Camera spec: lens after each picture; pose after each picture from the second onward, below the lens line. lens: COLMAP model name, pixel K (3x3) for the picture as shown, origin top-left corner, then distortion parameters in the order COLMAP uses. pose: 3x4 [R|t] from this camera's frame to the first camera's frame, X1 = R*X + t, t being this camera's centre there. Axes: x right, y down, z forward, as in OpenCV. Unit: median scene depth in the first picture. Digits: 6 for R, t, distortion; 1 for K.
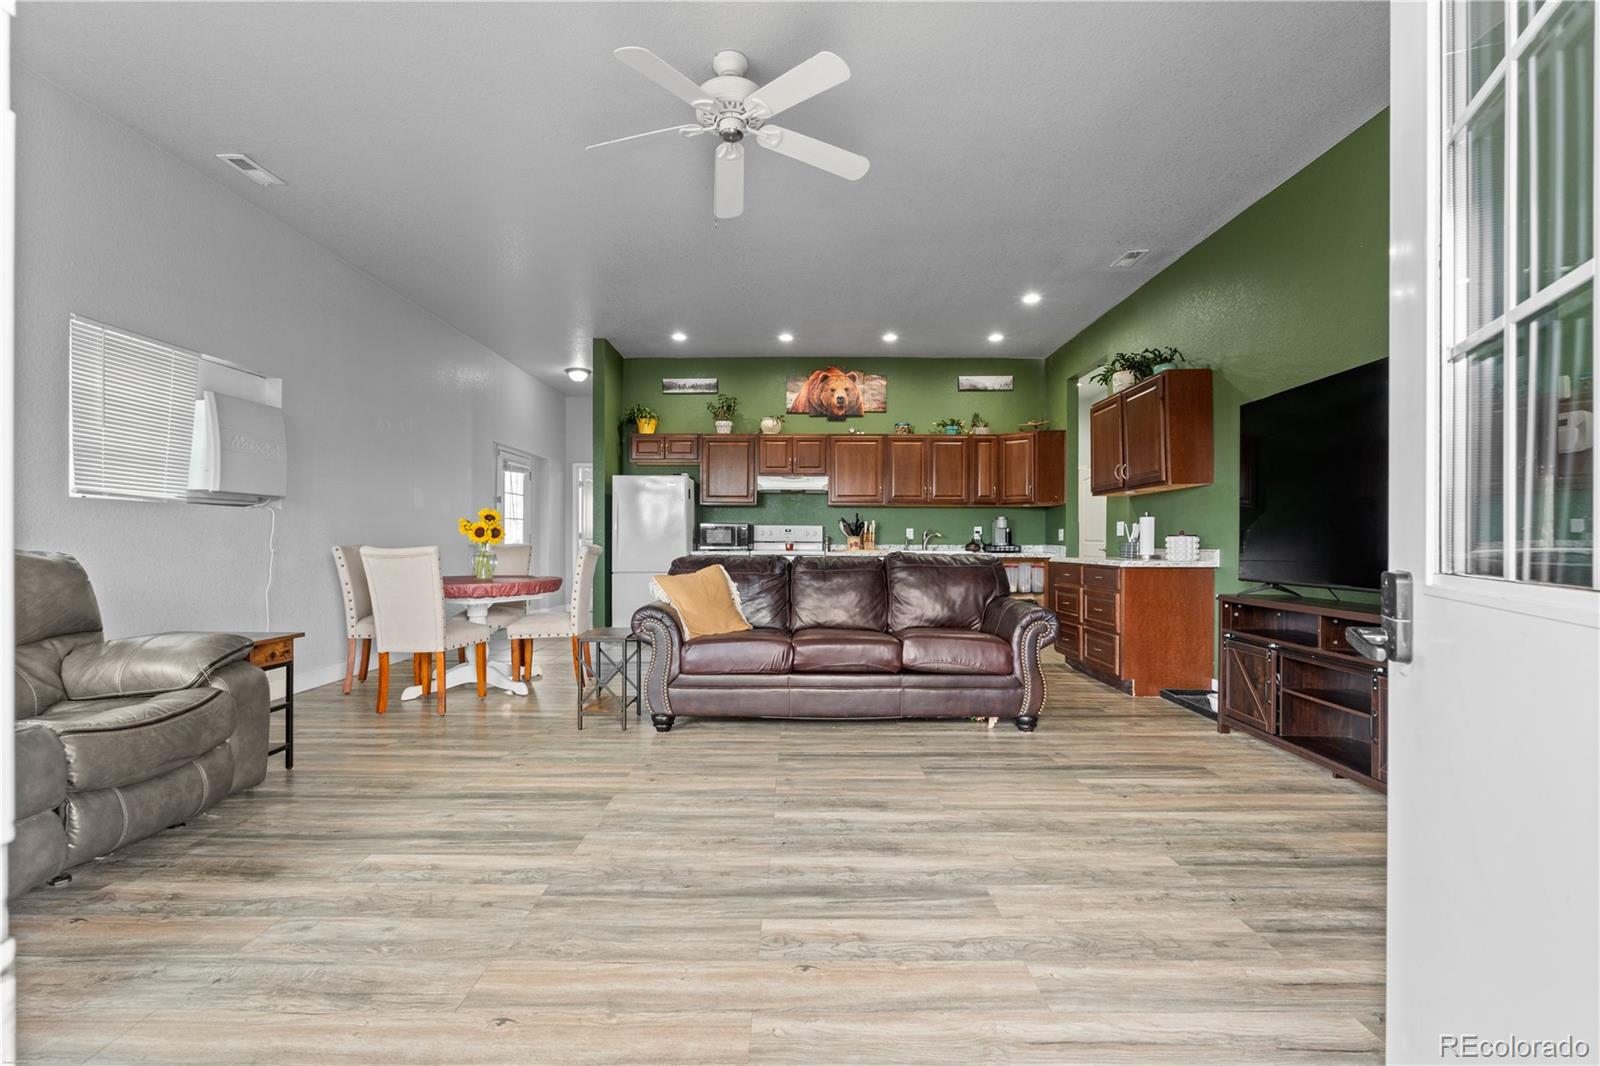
lens RADIAL K [[711.6, 0, 800.0], [0, 711.6, 533.0], [0, 0, 1]] dist [-0.000364, -0.000001]
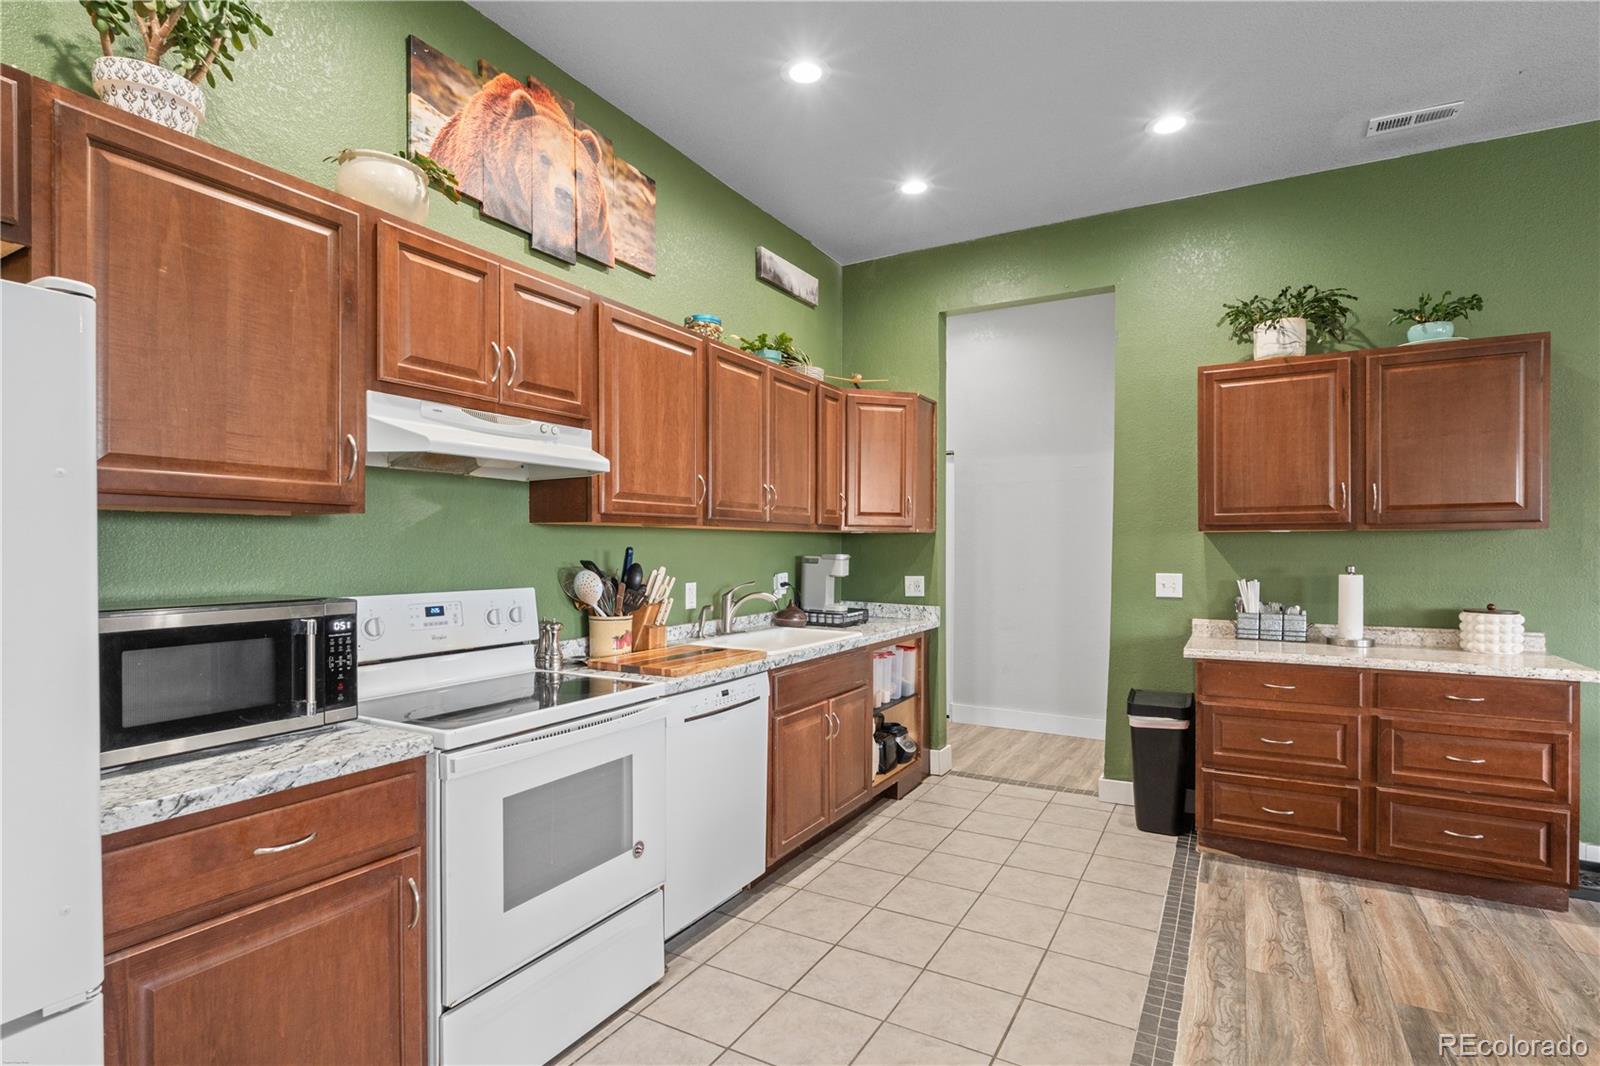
lens RADIAL K [[780.7, 0, 803.2], [0, 780.7, 551.2], [0, 0, 1]] dist [-0.003072, -0.000934]
pose [[0.488858, -0.009505, 0.872312, -0.569294], [-0.011273, 0.999788, 0.017211, -0.092379], [-0.872291, -0.018247, 0.488647, 2.031824]]
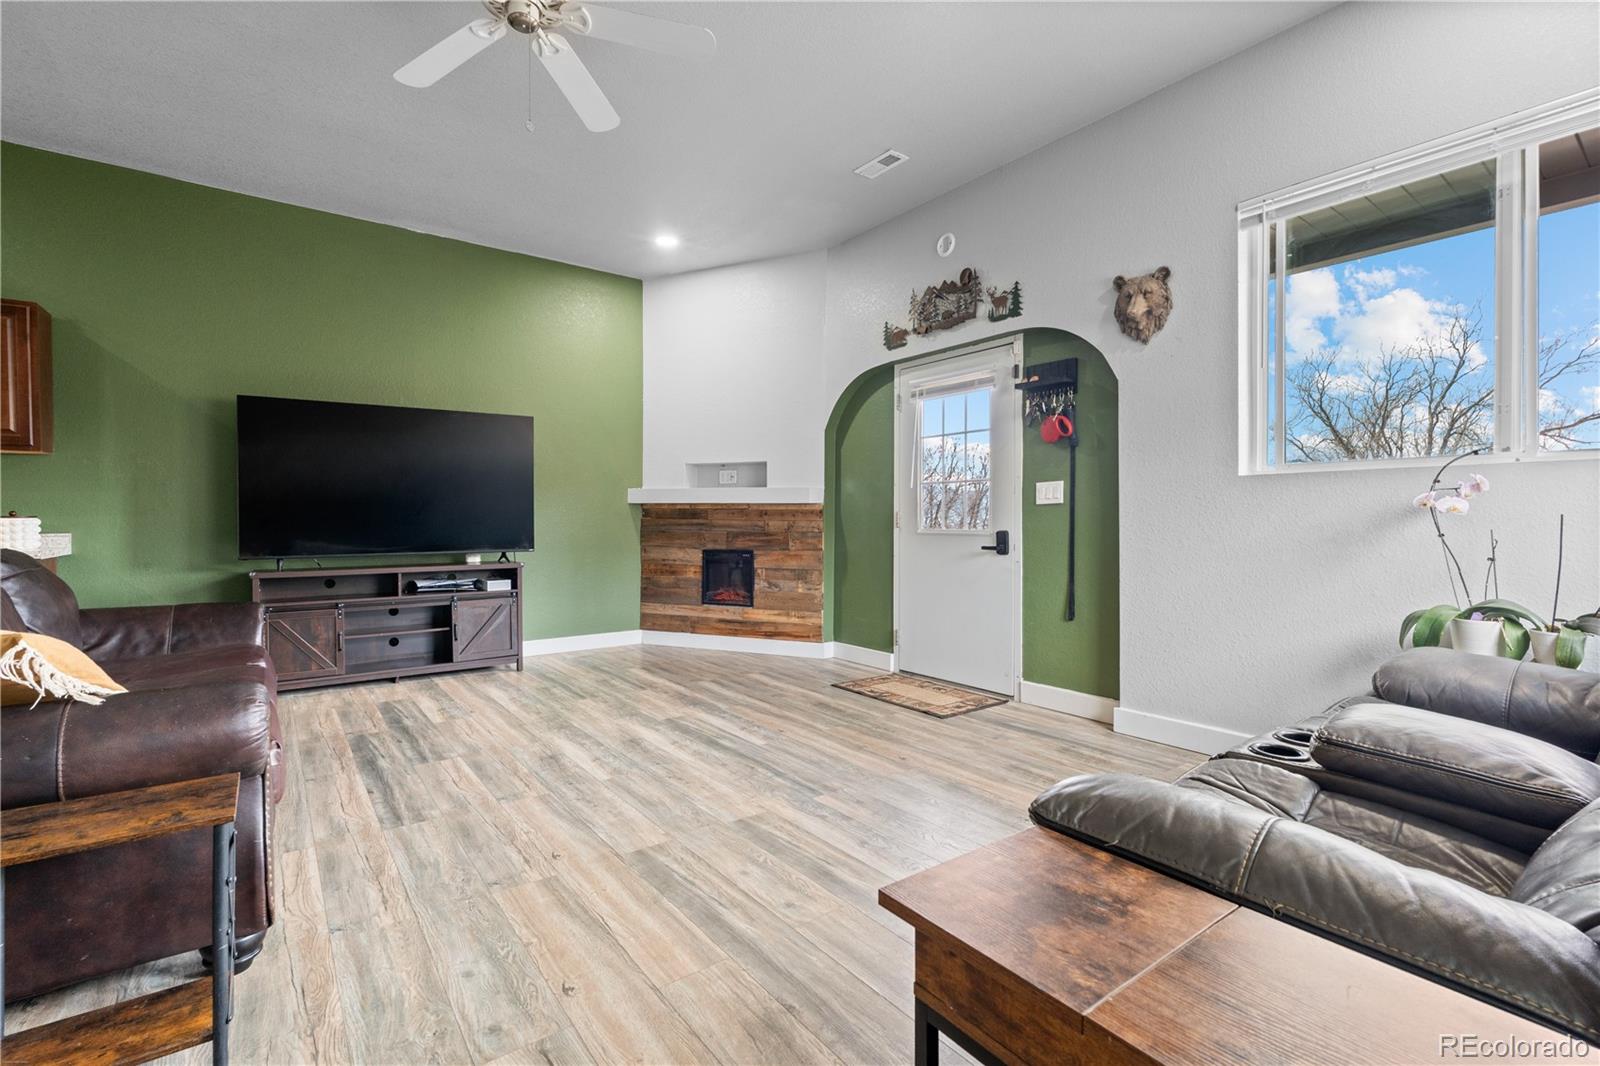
lens RADIAL K [[704.4, 0, 796.4], [0, 704.4, 522.5], [0, 0, 1]] dist [-0.001068, -0.000167]
pose [[-0.601603, -0.004302, 0.798783, -0.993368], [-0.008090, 0.999967, -0.000708, 0.005371], [-0.798754, -0.006889, -0.601618, 1.326834]]
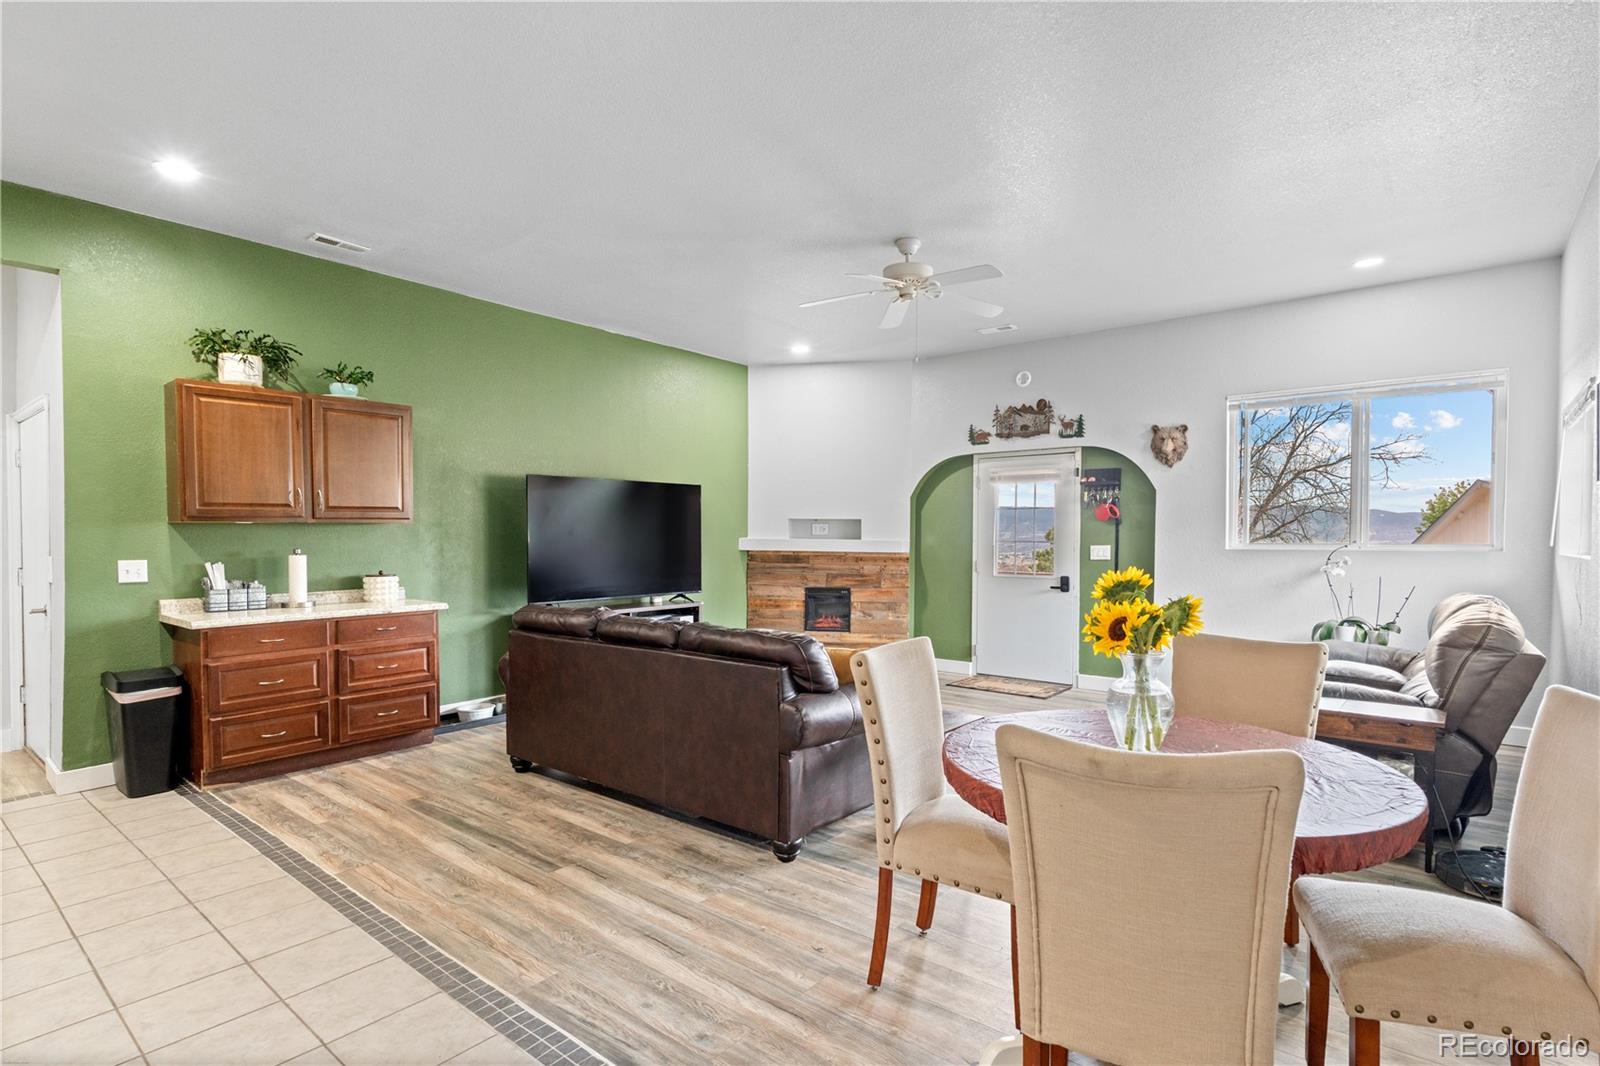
lens RADIAL K [[780.7, 0, 803.2], [0, 780.7, 551.2], [0, 0, 1]] dist [-0.003072, -0.000934]
pose [[-0.777751, -0.015399, 0.628383, -0.979667], [-0.008851, 0.999869, 0.013548, -0.084810], [-0.628510, 0.004975, -0.777786, 2.504915]]
